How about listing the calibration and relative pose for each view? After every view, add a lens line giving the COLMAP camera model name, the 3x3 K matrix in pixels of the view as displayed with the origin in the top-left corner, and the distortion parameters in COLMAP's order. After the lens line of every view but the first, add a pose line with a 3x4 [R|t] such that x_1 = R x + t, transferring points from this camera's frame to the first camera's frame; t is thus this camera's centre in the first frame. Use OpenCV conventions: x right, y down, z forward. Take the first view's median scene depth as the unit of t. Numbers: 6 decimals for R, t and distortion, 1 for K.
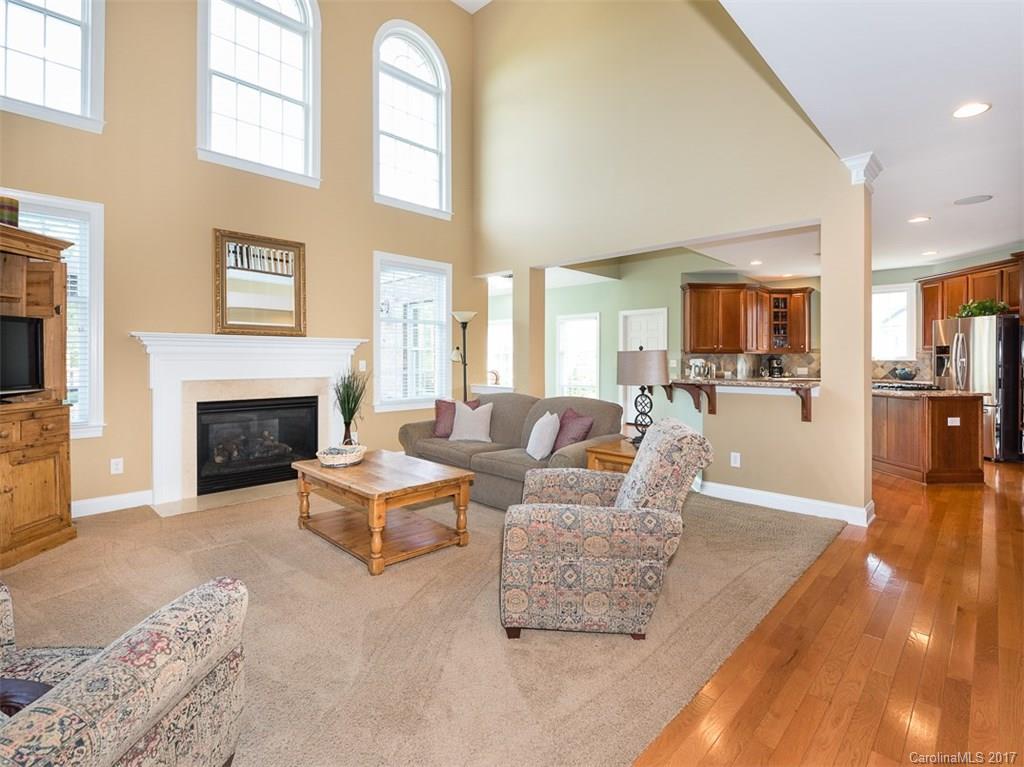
lens RADIAL K [[504.4, 0, 515.0], [0, 504.4, 361.3], [0, 0, 1]] dist [-0.014369, -0.001671]
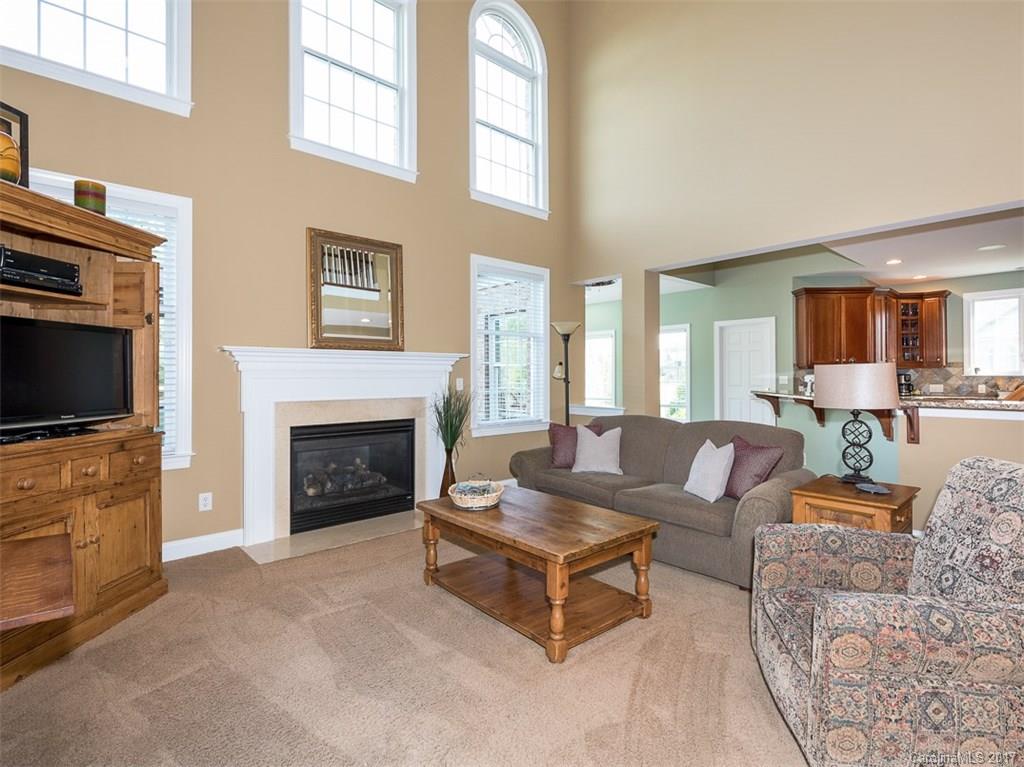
lens RADIAL K [[513.2, 0, 510.8], [0, 513.2, 372.9], [0, 0, 1]] dist [-0.003485, -0.000633]
pose [[0.996774, -0.004835, -0.080109, -0.178291], [0.003996, 0.999936, -0.010630, -0.000919], [0.080155, 0.010275, 0.996729, 0.140381]]
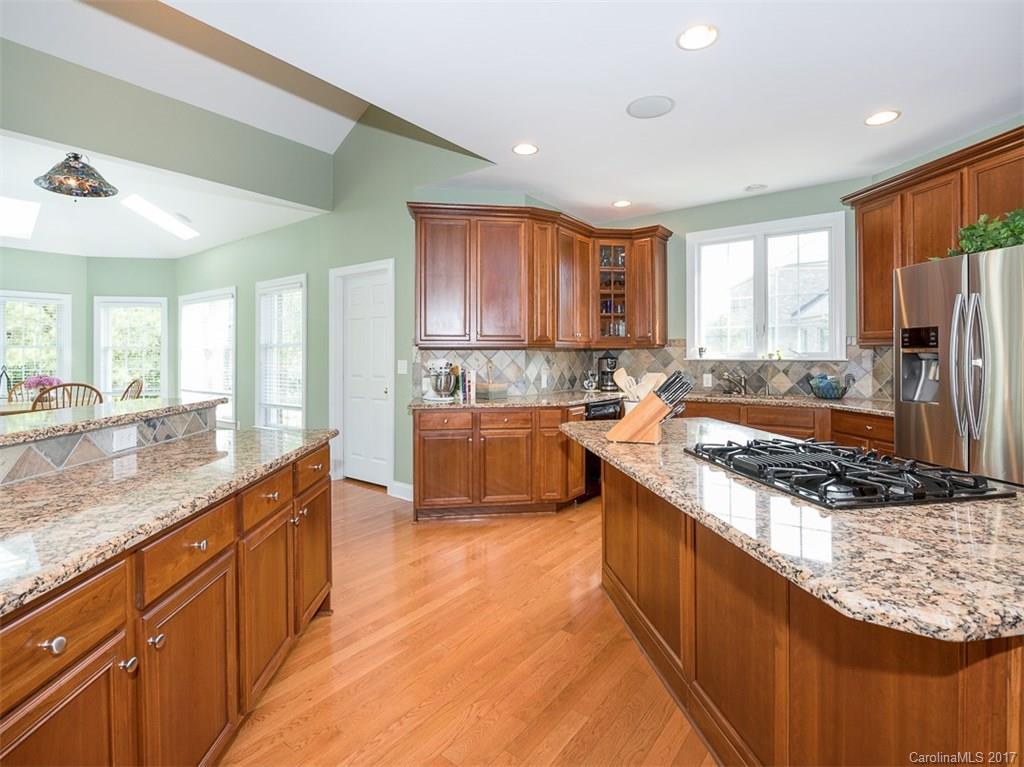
lens RADIAL K [[504.4, 0, 515.0], [0, 504.4, 361.3], [0, 0, 1]] dist [-0.014369, -0.001671]
pose [[0.992231, -0.006088, 0.124264, 0.721751], [0.005231, 0.999960, 0.007224, -0.010709], [-0.124303, -0.006517, 0.992223, 0.955197]]
